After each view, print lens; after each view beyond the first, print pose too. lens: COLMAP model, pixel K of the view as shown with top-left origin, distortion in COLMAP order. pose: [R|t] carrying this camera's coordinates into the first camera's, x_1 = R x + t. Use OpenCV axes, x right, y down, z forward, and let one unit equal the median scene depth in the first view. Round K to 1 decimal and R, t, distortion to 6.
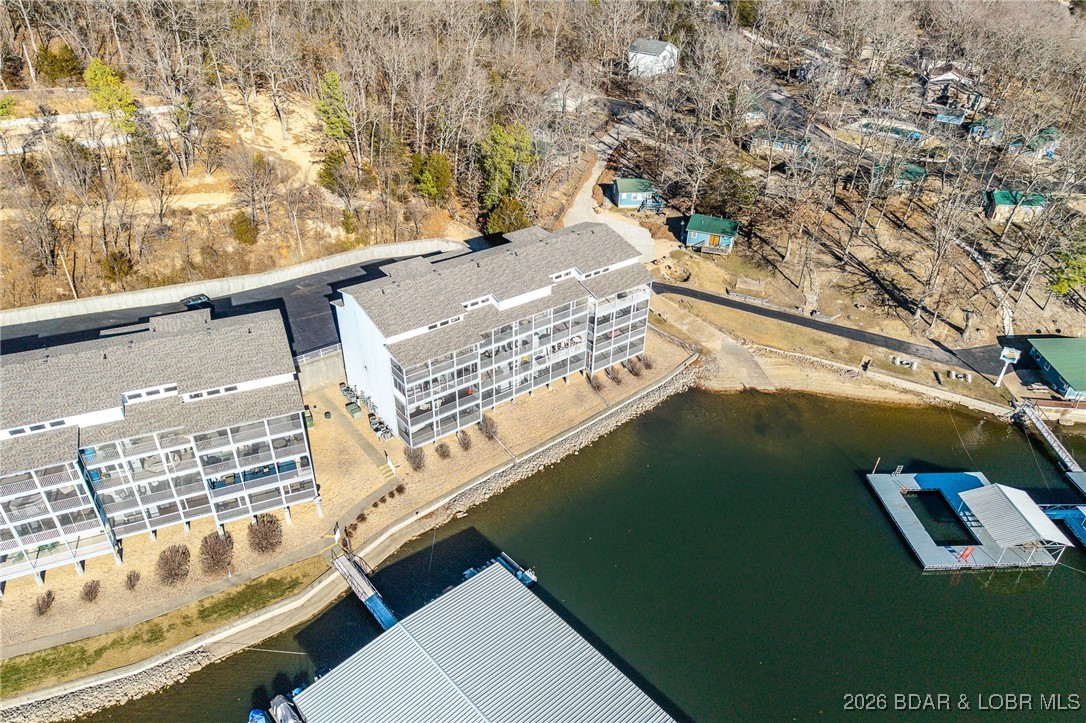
lens RADIAL K [[724.3, 0, 545.4], [0, 724.3, 365.7], [0, 0, 1]] dist [0.031526, -0.044665]
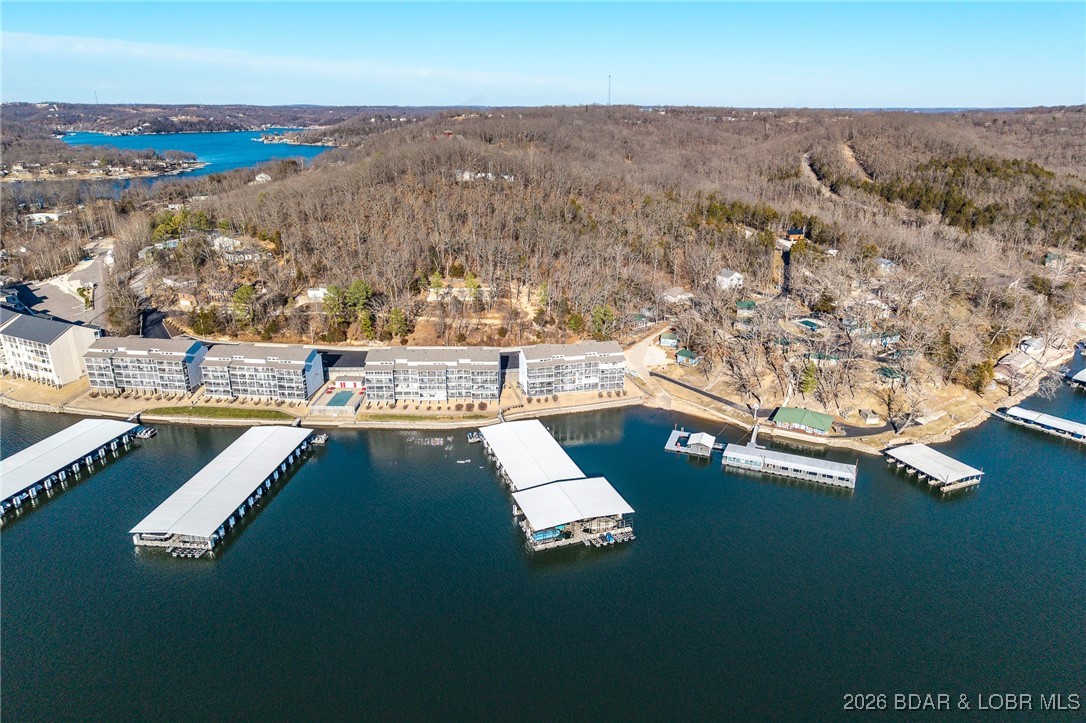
lens RADIAL K [[717.2, 0, 547.0], [0, 717.2, 362.6], [0, 0, 1]] dist [0.069953, -0.049788]
pose [[0.917233, 0.114809, -0.381449, 0.871706], [-0.200144, 0.960750, -0.192098, 0.452630], [0.344422, 0.252543, 0.904210, -1.519071]]
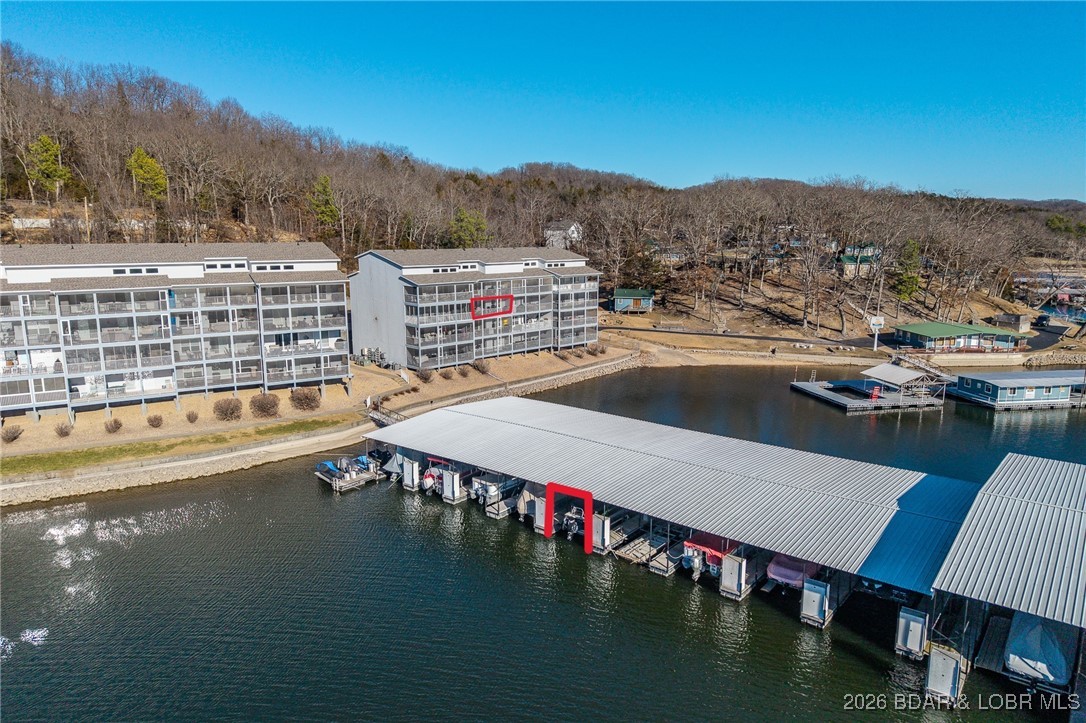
lens RADIAL K [[724.3, 0, 545.4], [0, 724.3, 365.7], [0, 0, 1]] dist [0.031526, -0.044665]
pose [[0.989754, -0.047618, 0.134612, -0.113481], [0.094649, 0.924668, -0.368823, 0.452889], [-0.106909, 0.377785, 0.919700, -0.085651]]
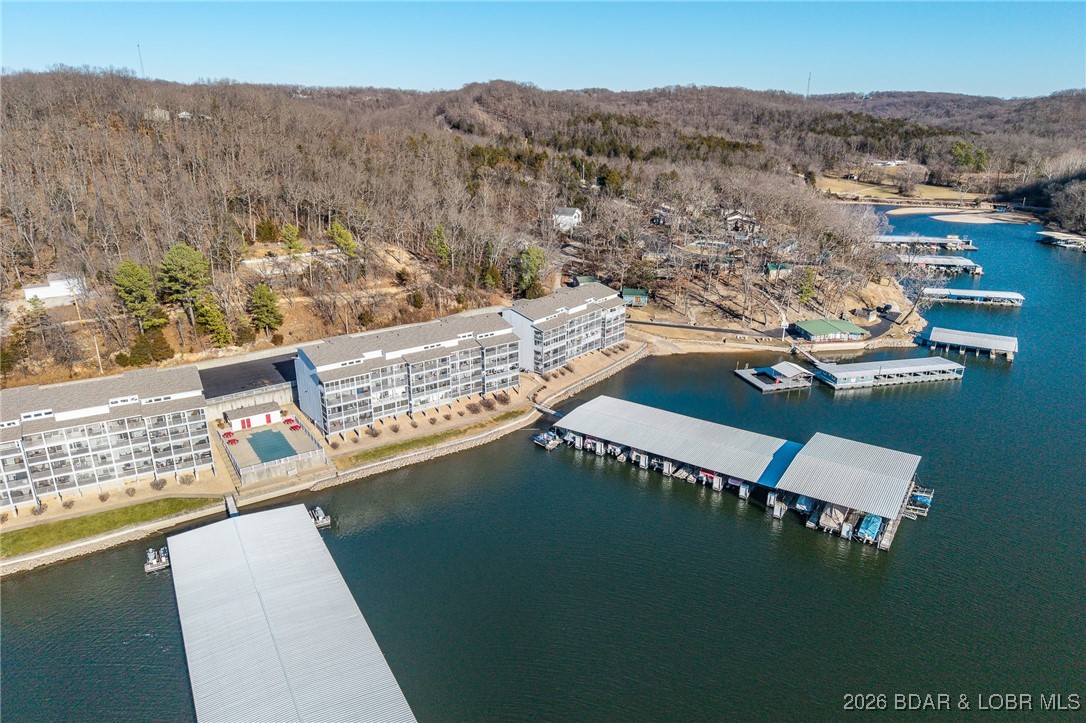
lens RADIAL K [[724.3, 0, 545.4], [0, 724.3, 365.7], [0, 0, 1]] dist [0.031526, -0.044665]
pose [[0.974911, -0.091015, 0.203139, -0.502658], [0.133919, 0.968778, -0.208652, 0.445849], [-0.177806, 0.230621, 0.956660, -0.904660]]
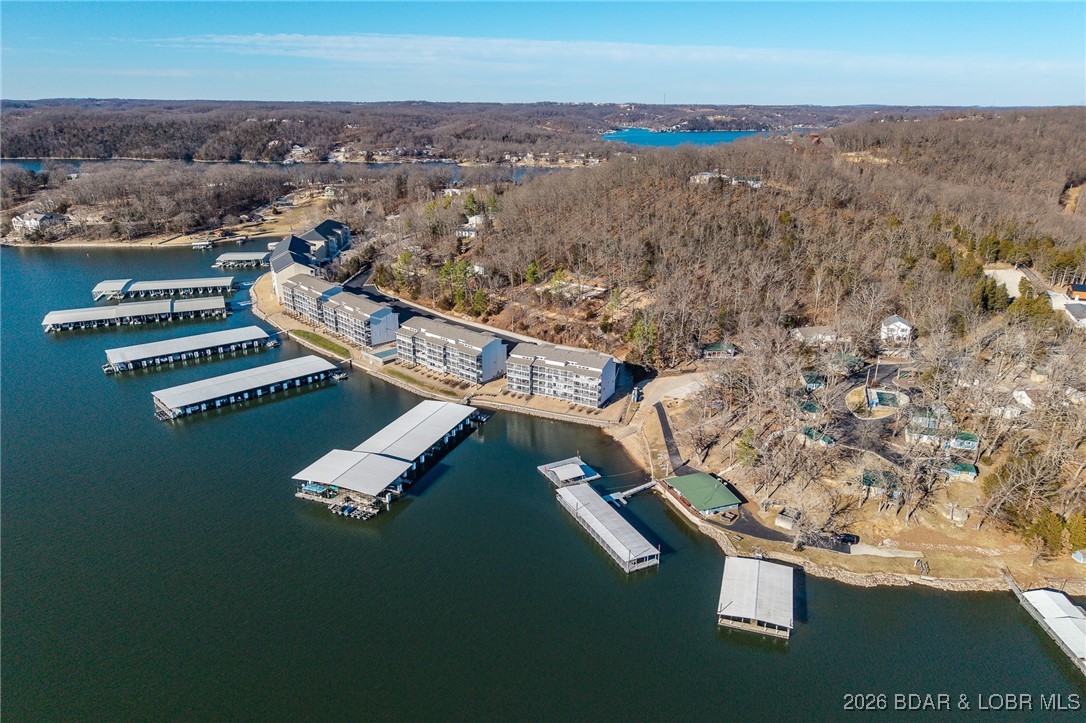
lens RADIAL K [[717.2, 0, 547.0], [0, 717.2, 362.6], [0, 0, 1]] dist [0.069953, -0.049788]
pose [[0.433503, 0.284034, -0.855219, 2.138057], [-0.480866, 0.875532, 0.047034, -0.188847], [0.762131, 0.390856, 0.516128, -0.483795]]
